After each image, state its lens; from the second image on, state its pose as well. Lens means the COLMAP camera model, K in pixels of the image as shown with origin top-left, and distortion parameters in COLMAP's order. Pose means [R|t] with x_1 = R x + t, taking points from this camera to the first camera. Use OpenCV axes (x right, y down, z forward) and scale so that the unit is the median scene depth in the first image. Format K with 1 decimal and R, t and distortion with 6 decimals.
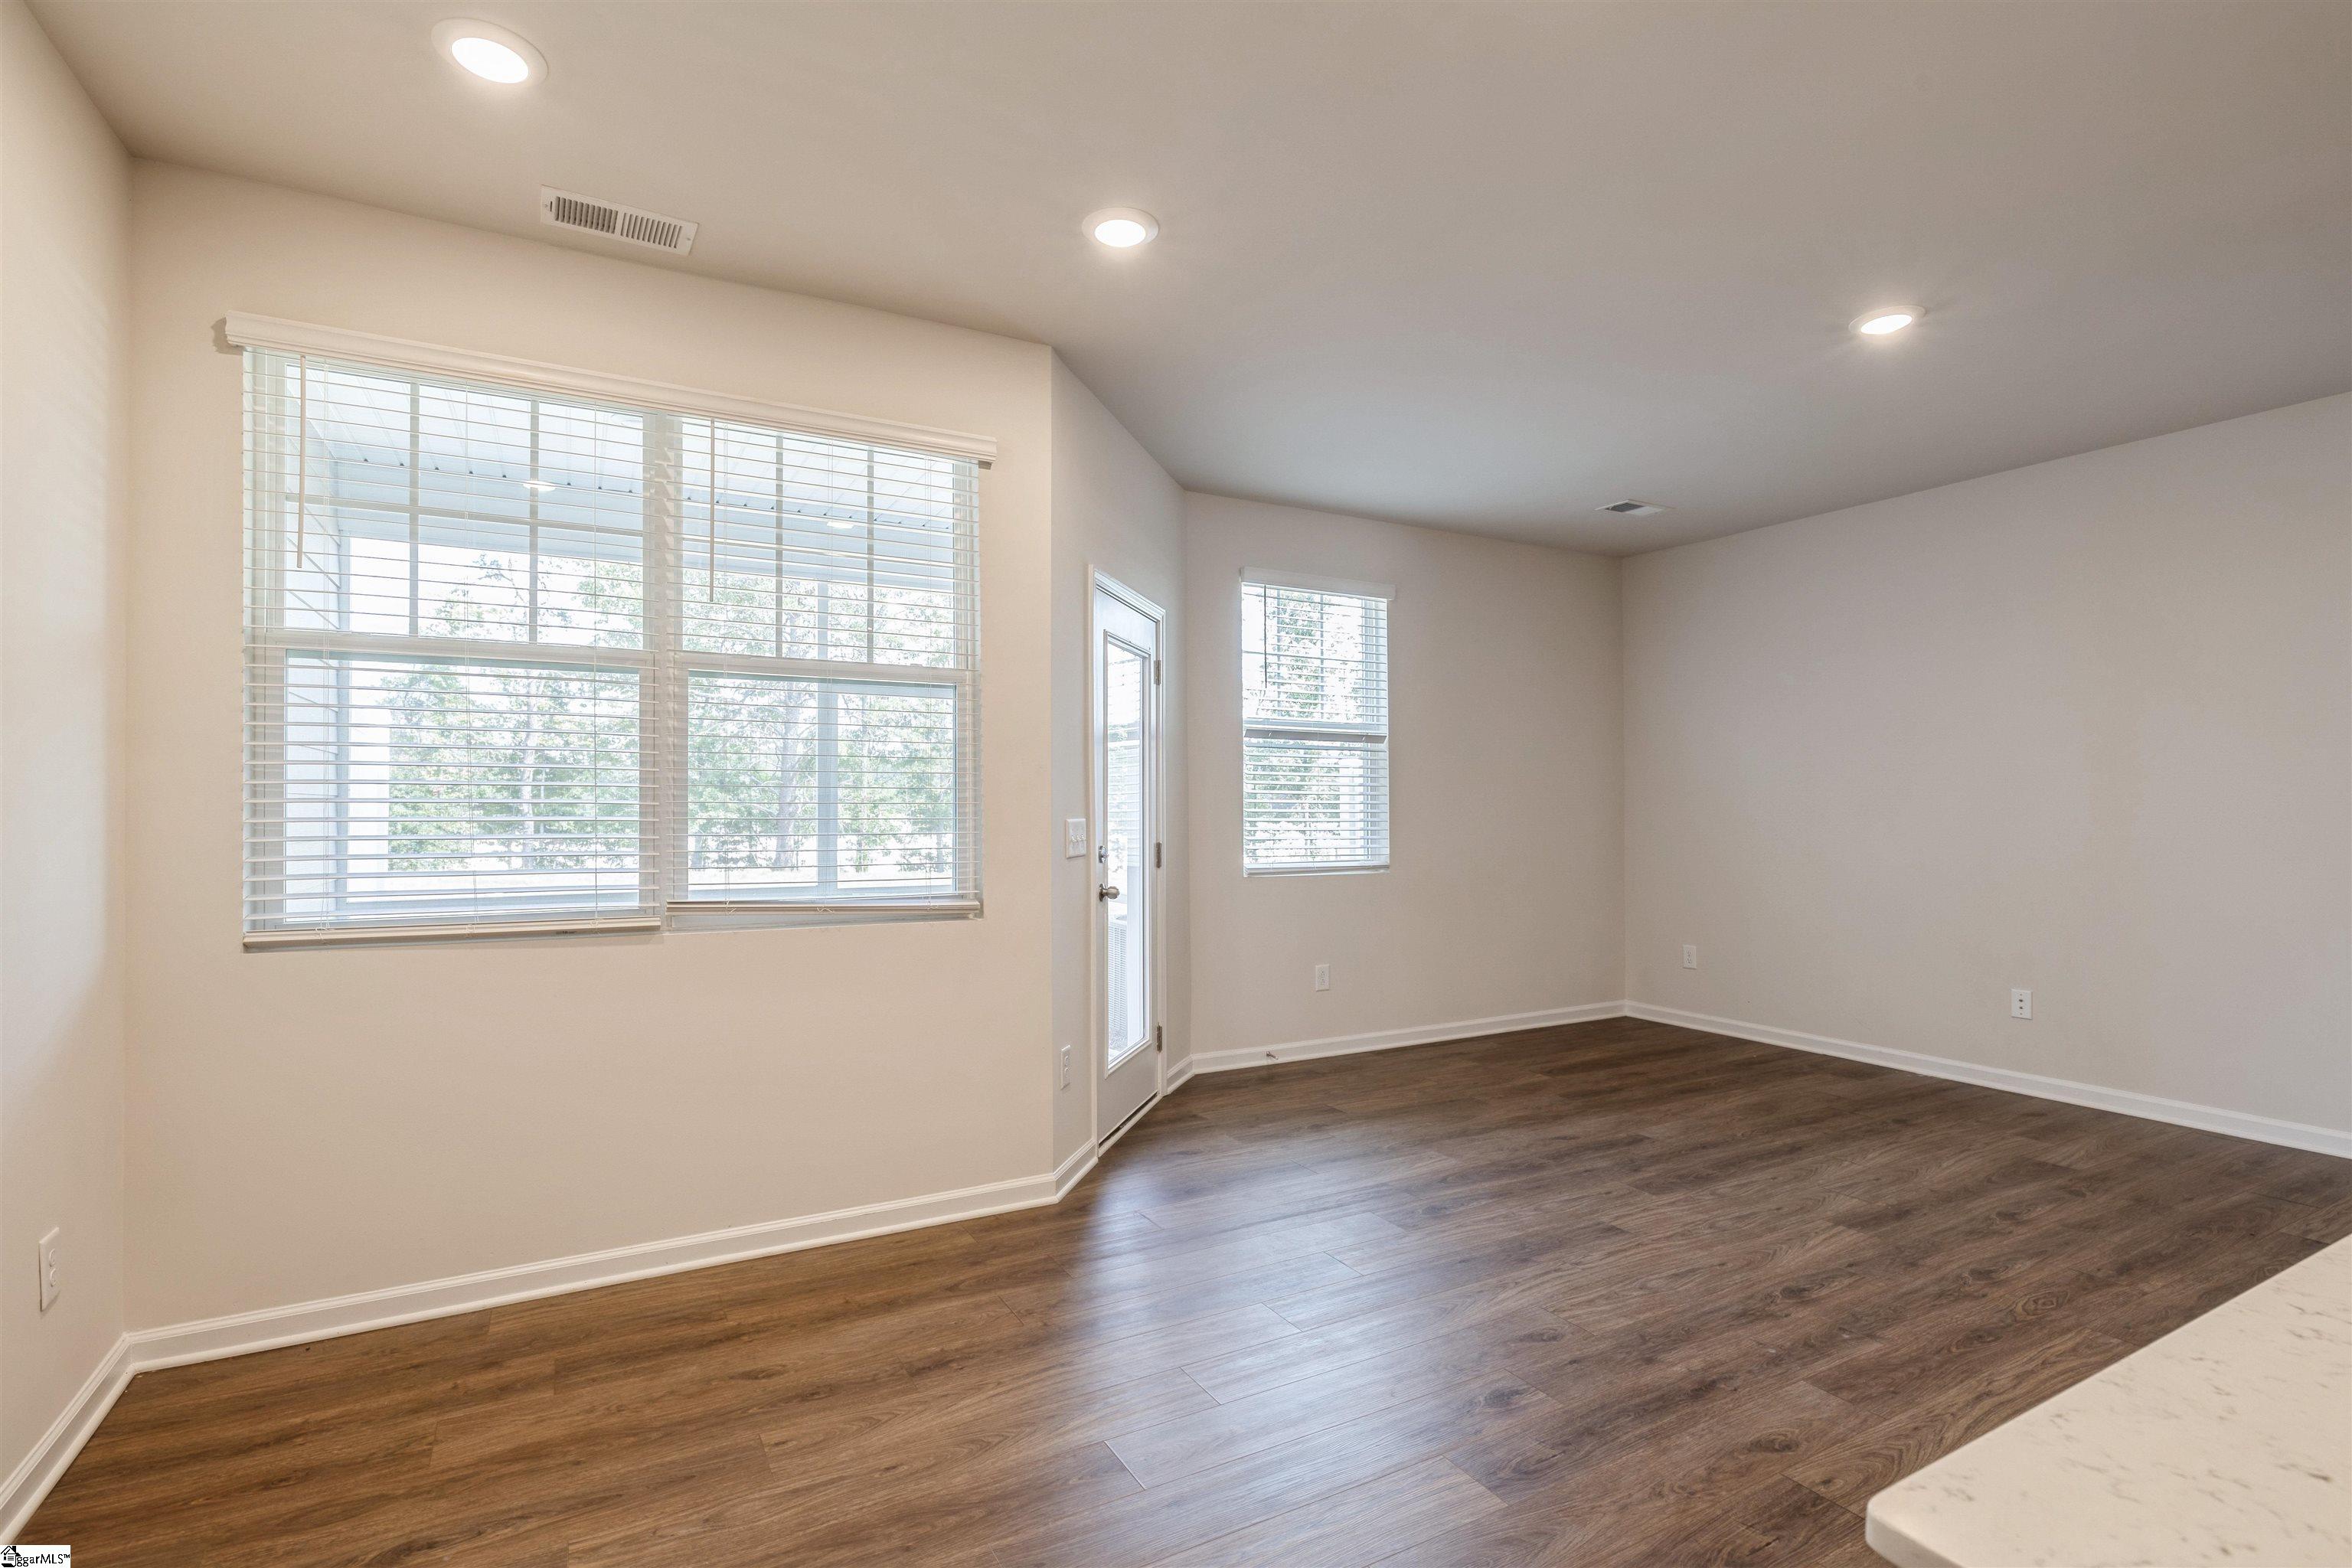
lens RADIAL K [[1106.2, 0, 1169.1], [0, 1106.2, 793.8], [0, 0, 1]] dist [-0.005764, 0.001619]
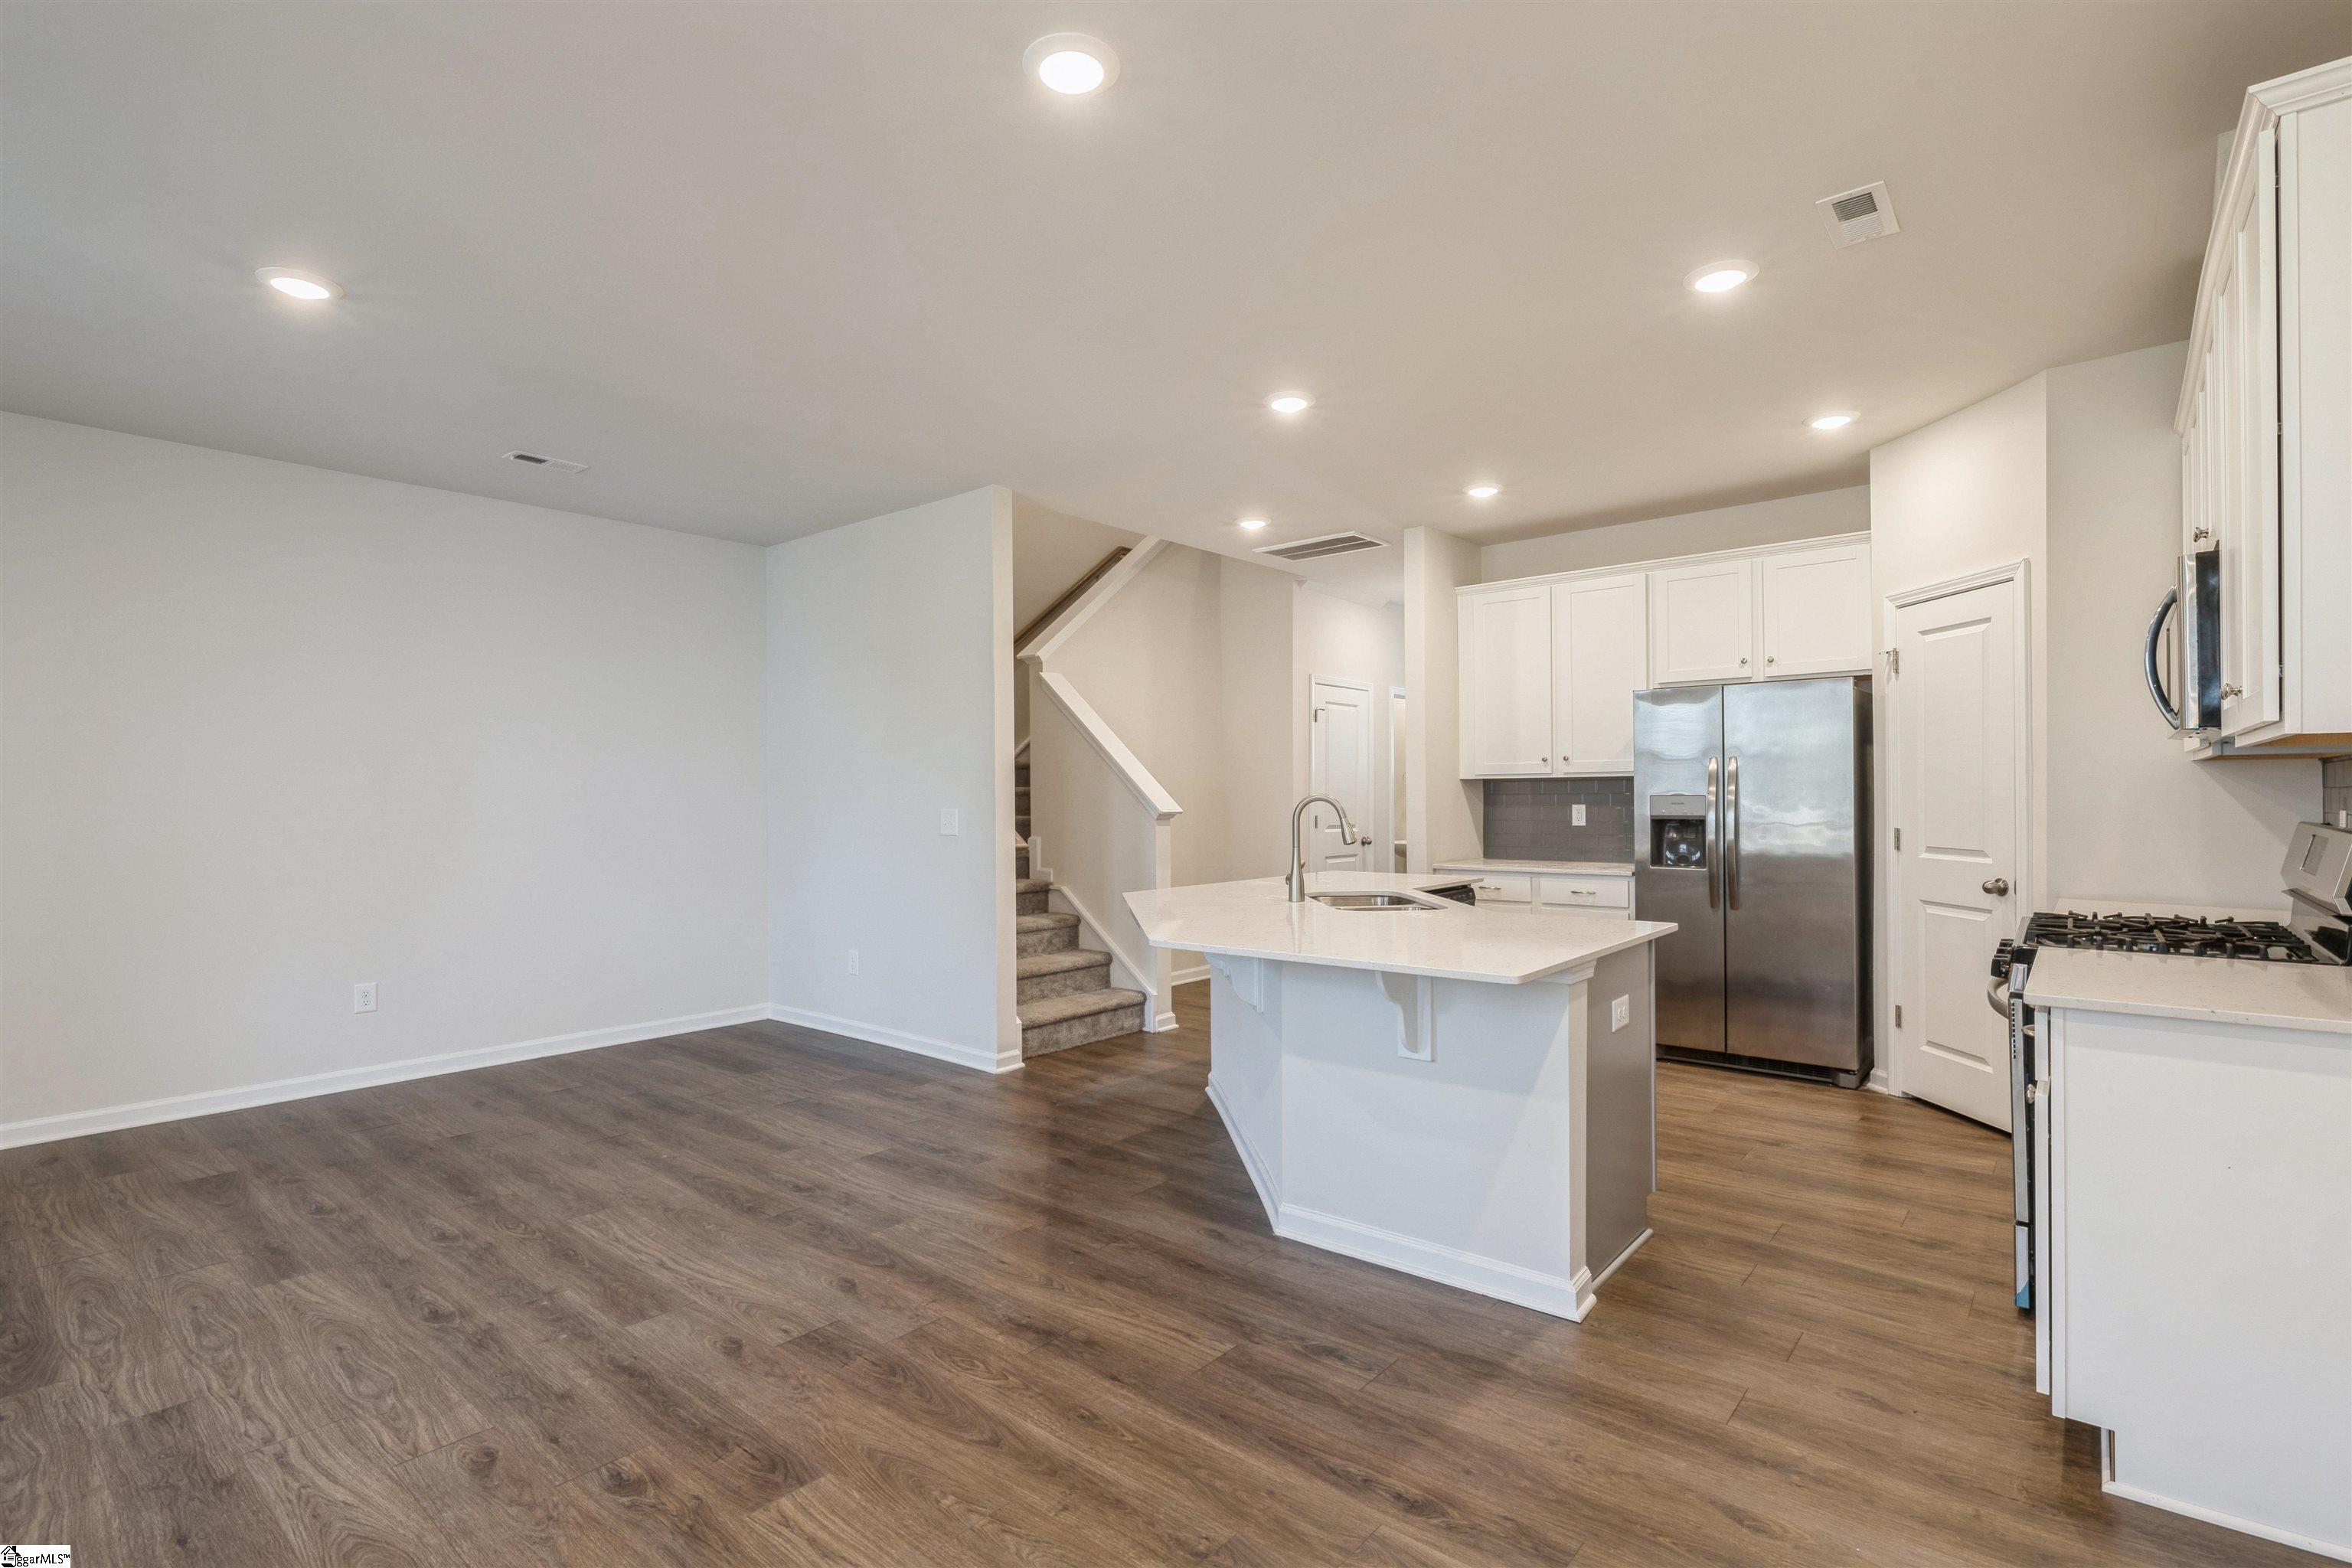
lens RADIAL K [[1106.2, 0, 1169.1], [0, 1106.2, 793.8], [0, 0, 1]] dist [-0.005764, 0.001619]
pose [[-0.355077, 0.005726, 0.934820, -0.391565], [-0.001008, 0.999978, -0.006508, 0.003888], [-0.934837, -0.003254, -0.355063, 0.532788]]
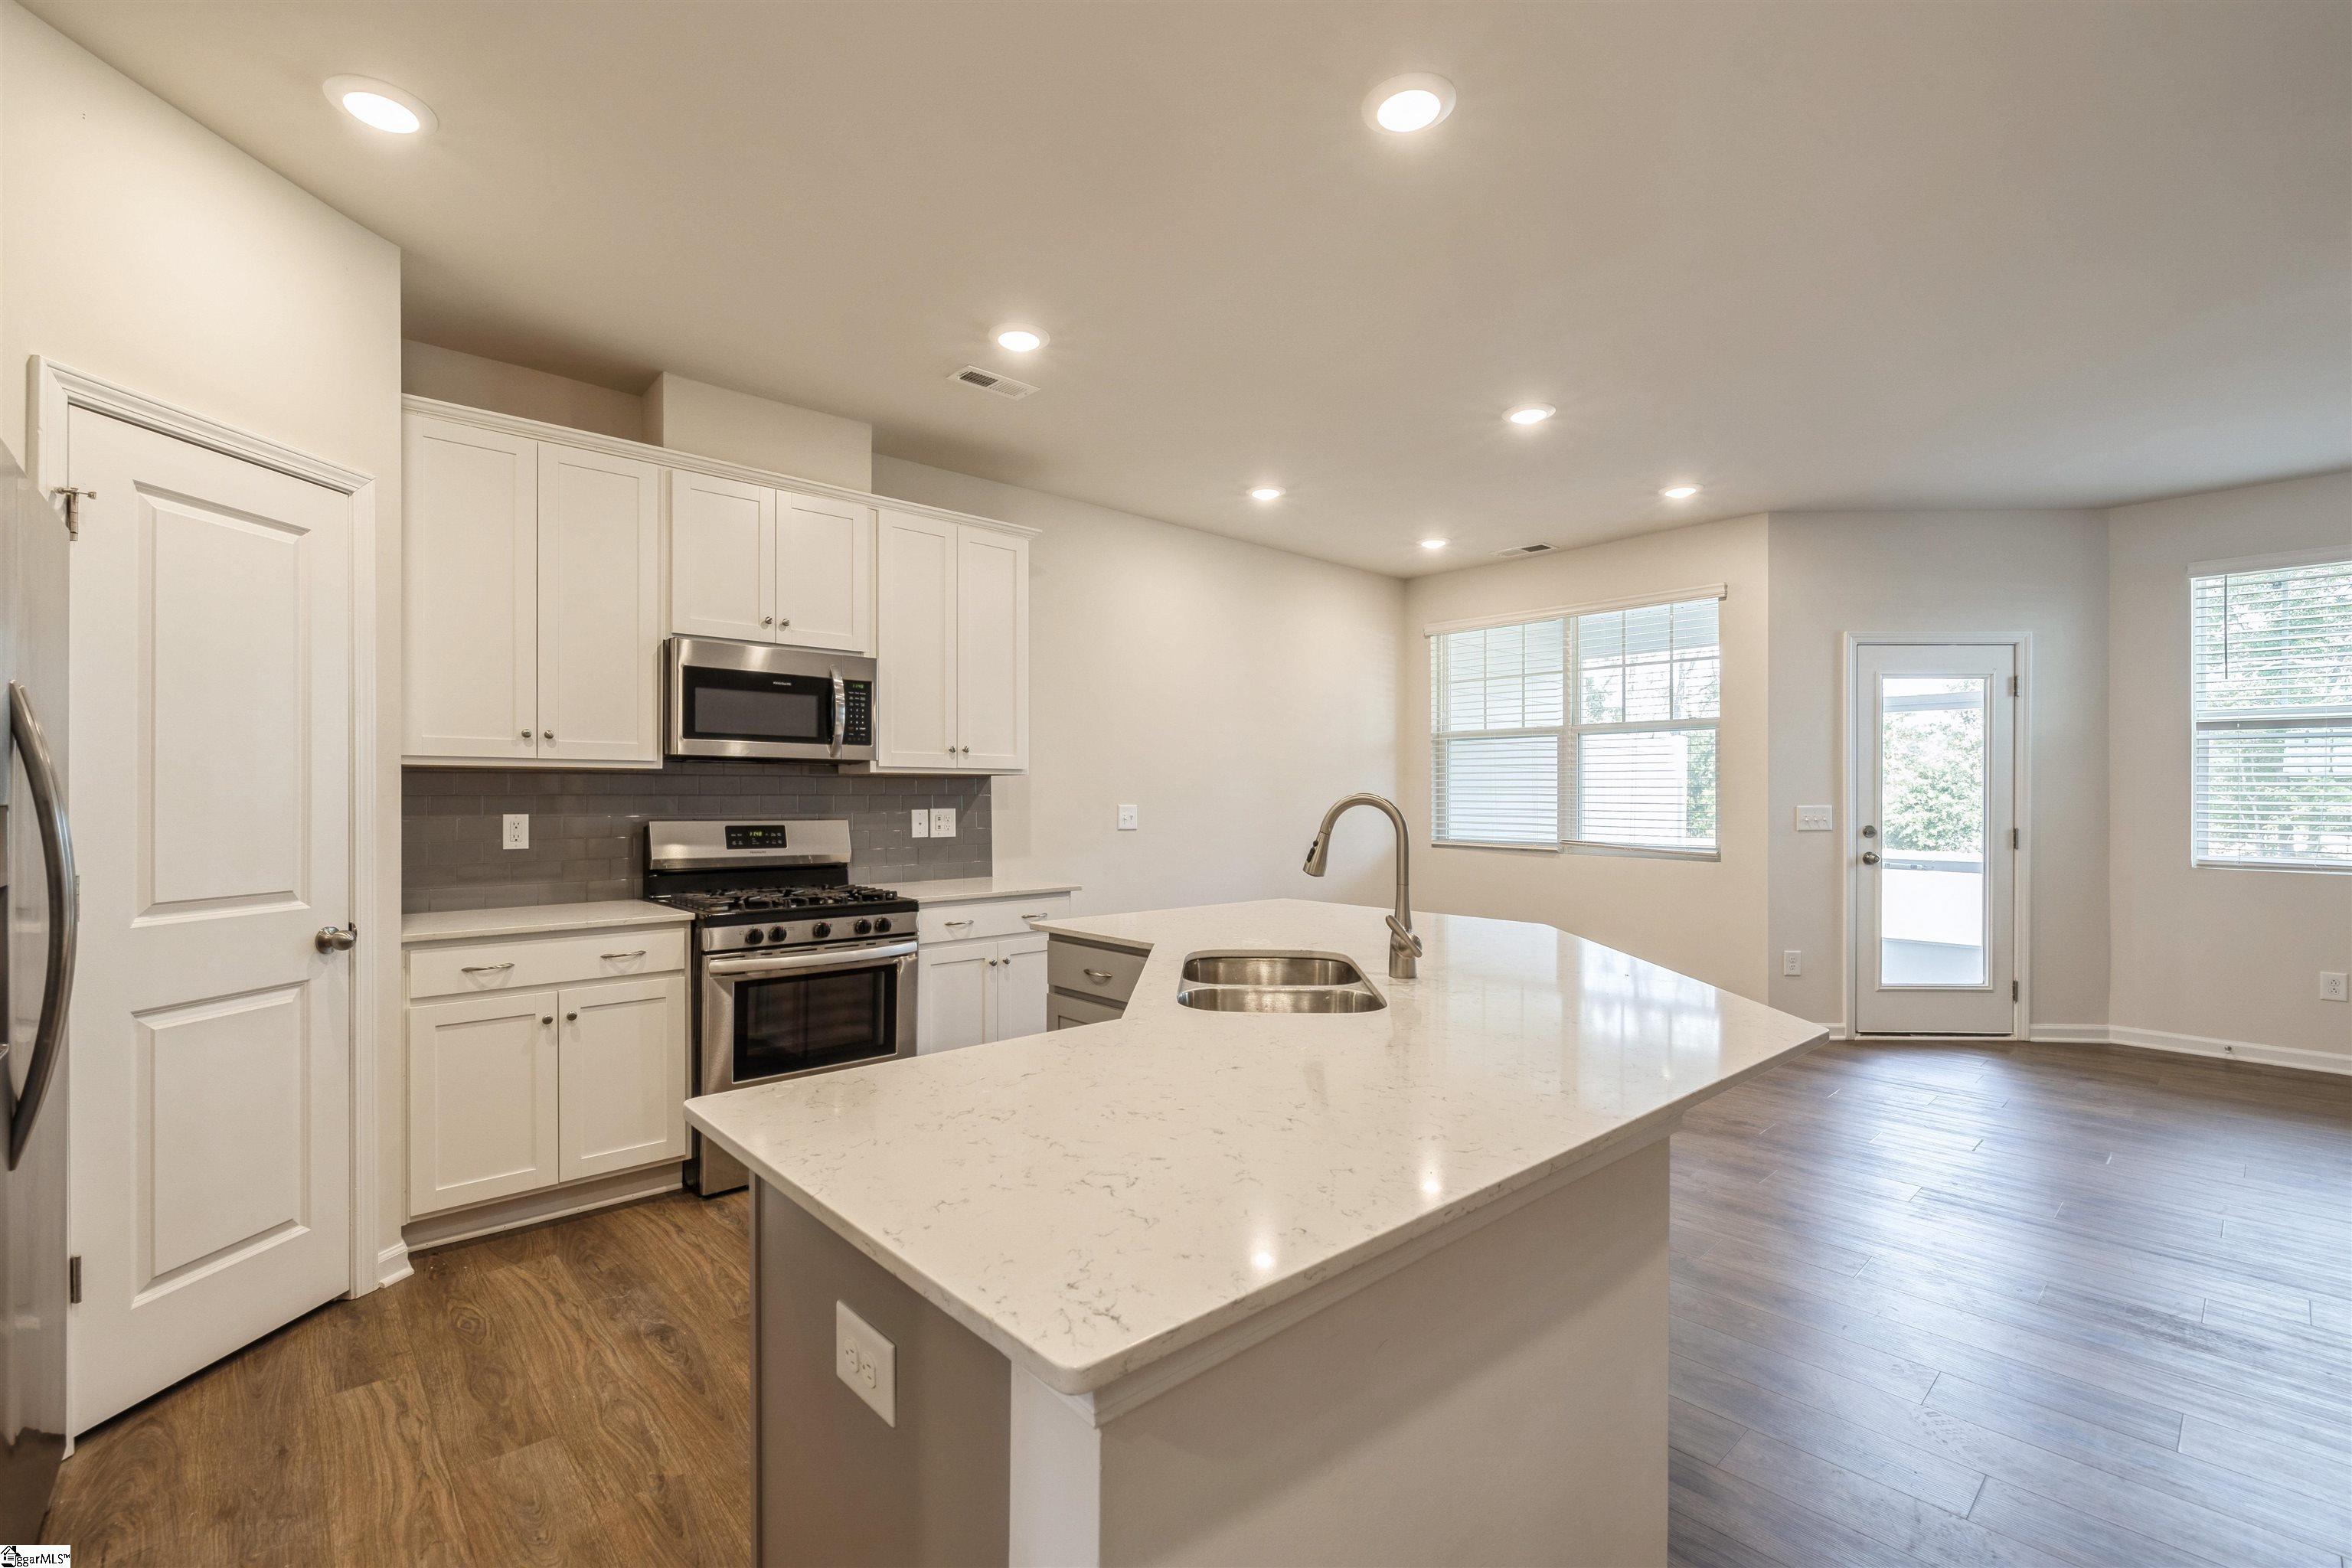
lens RADIAL K [[1013.5, 0, 1171.0], [0, 1013.5, 798.5], [0, 0, 1]] dist [-0.006471, 0.000104]
pose [[0.232347, 0.004528, -0.972622, 0.994782], [0.008823, 0.999938, 0.006763, -0.004498], [0.972593, -0.010153, 0.232293, -0.172207]]
